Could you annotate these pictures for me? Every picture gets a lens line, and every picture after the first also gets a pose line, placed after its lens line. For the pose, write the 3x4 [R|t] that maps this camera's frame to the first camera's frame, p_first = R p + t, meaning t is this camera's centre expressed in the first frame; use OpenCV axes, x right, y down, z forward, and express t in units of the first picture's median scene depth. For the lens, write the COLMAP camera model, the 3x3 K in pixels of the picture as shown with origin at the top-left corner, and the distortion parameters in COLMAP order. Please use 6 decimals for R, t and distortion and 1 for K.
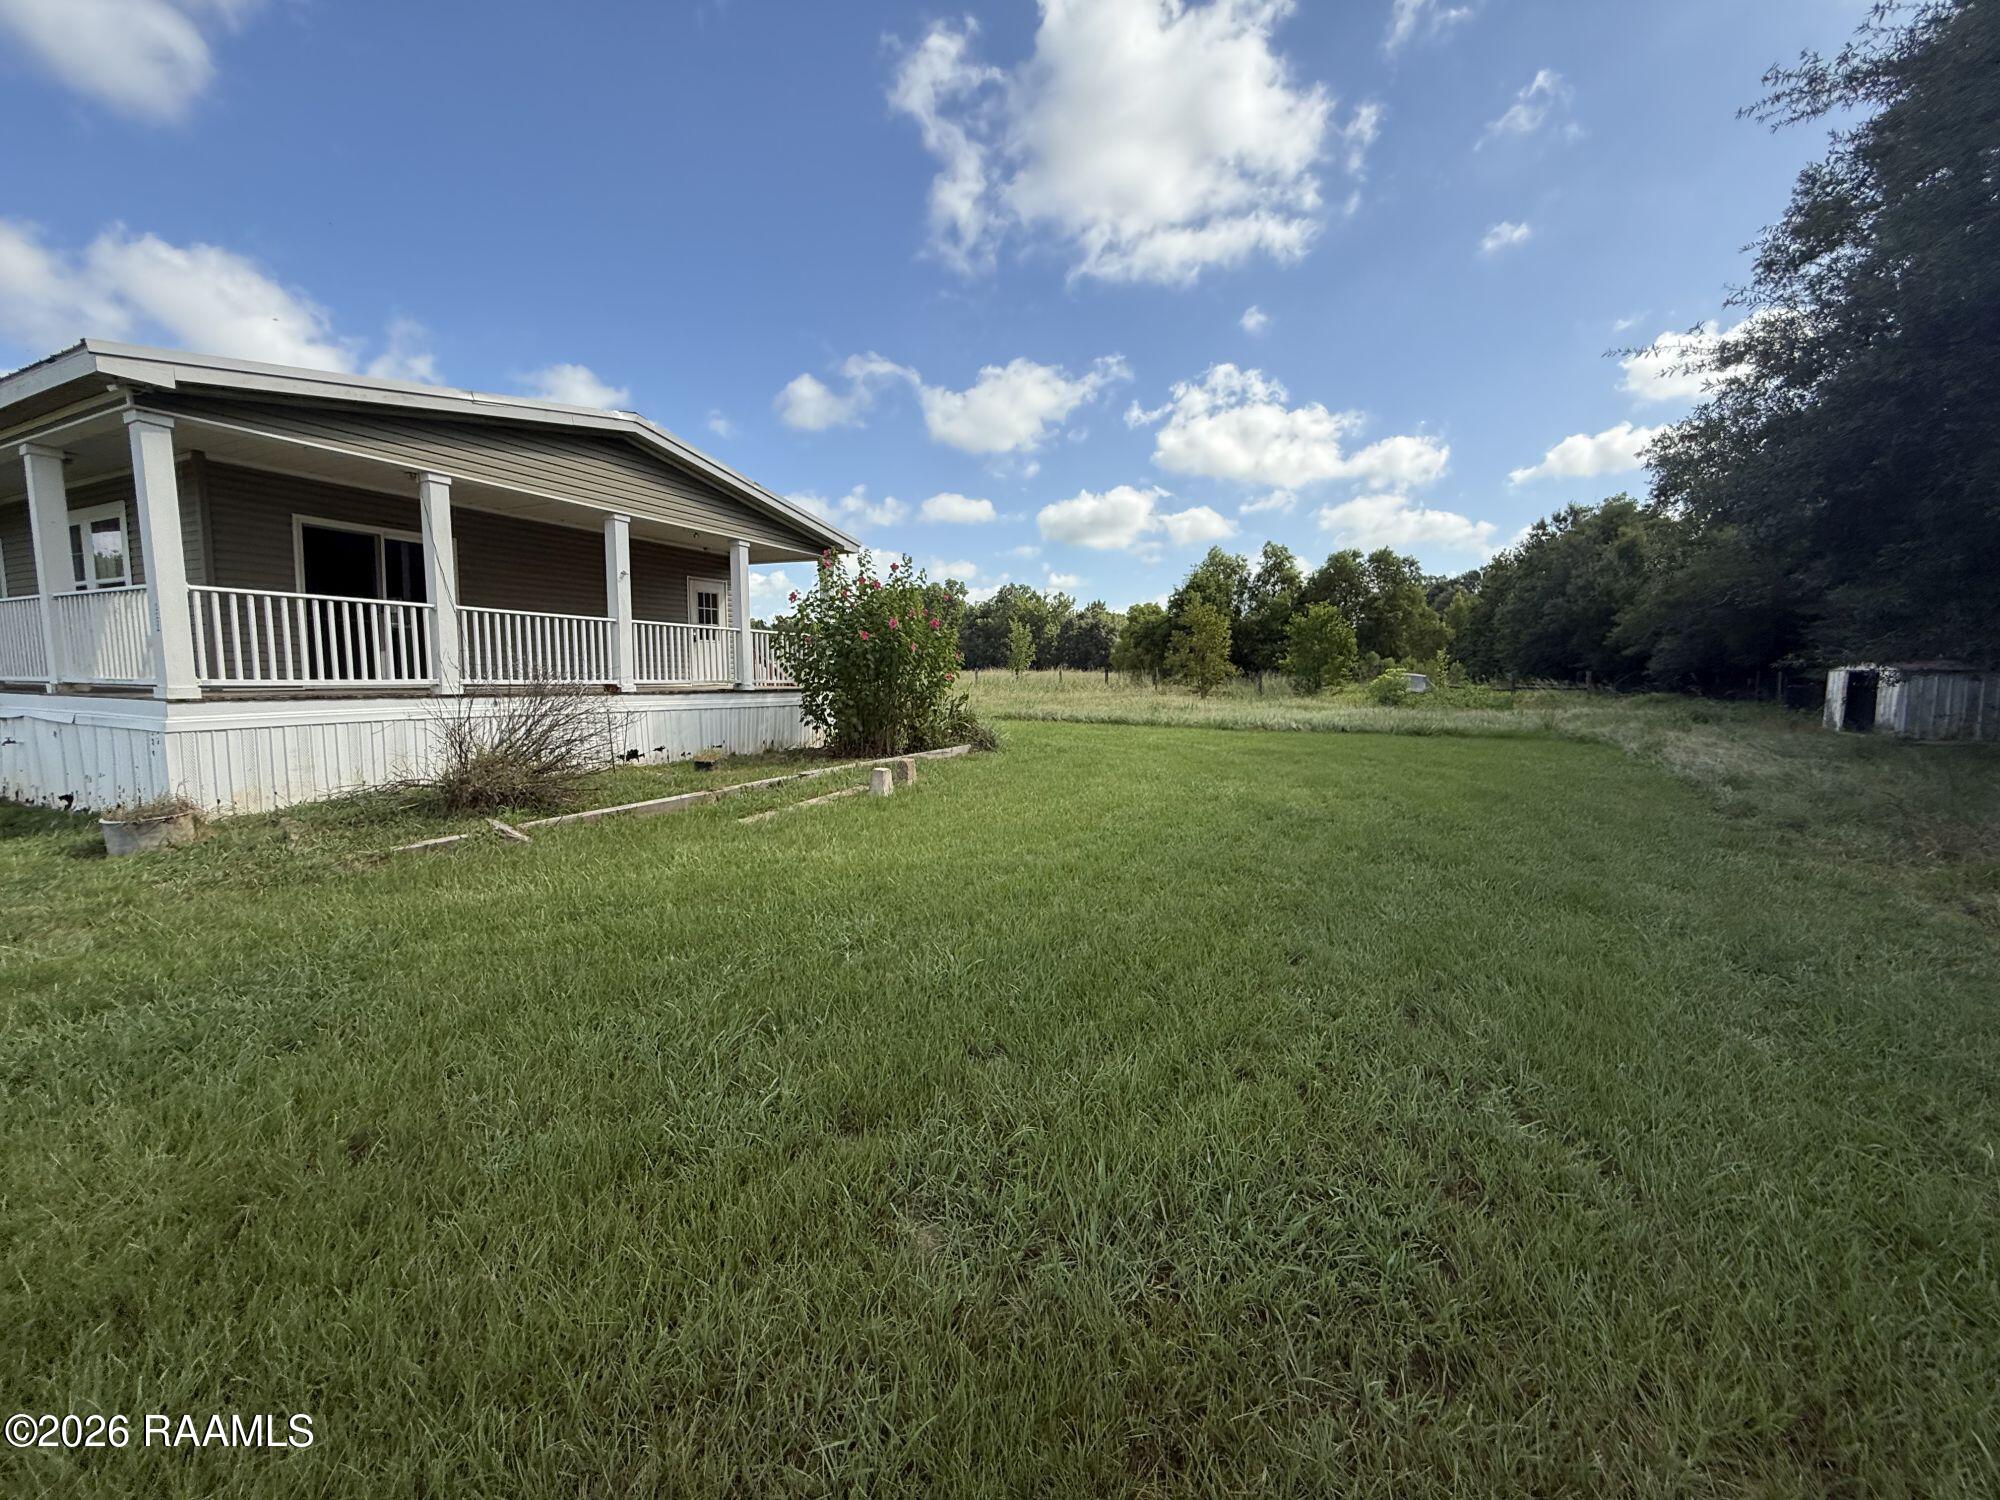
lens RADIAL K [[798.5, 0, 1000.1], [0, 798.5, 748.8], [0, 0, 1]] dist [0.000423, 0.000525]
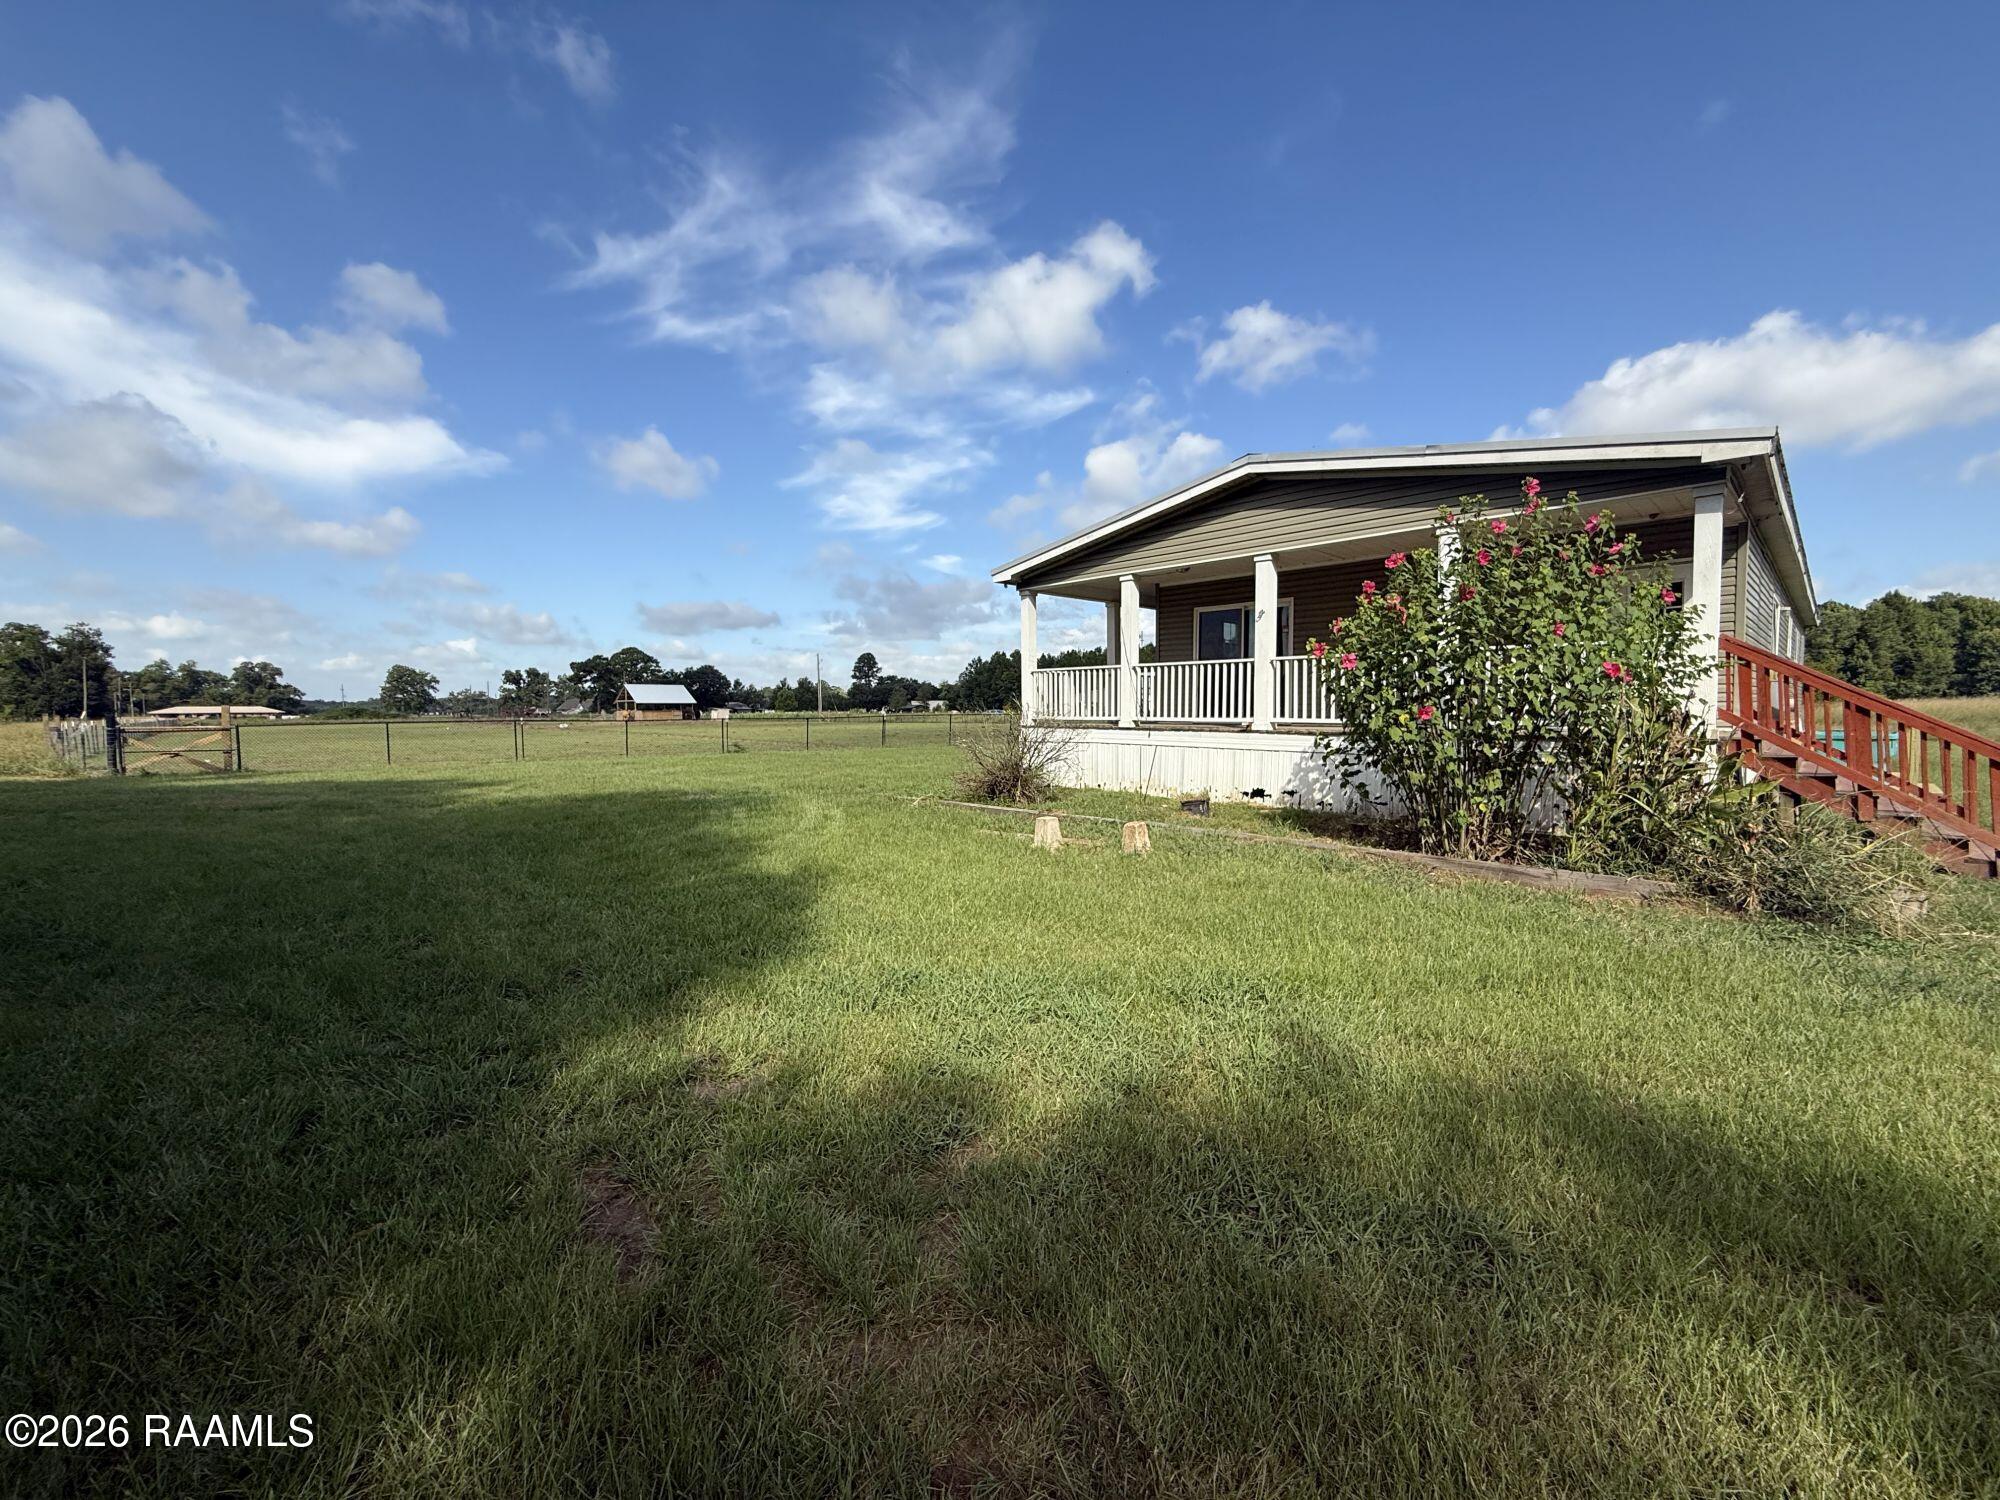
lens RADIAL K [[798.5, 0, 1003.7], [0, 798.5, 753.2], [0, 0, 1]] dist [0.000423, 0.000525]
pose [[-0.340402, 0.038989, -0.939471, 0.599825], [-0.091121, 0.993069, 0.074230, -0.090997], [0.935855, 0.110873, -0.334490, 1.078915]]
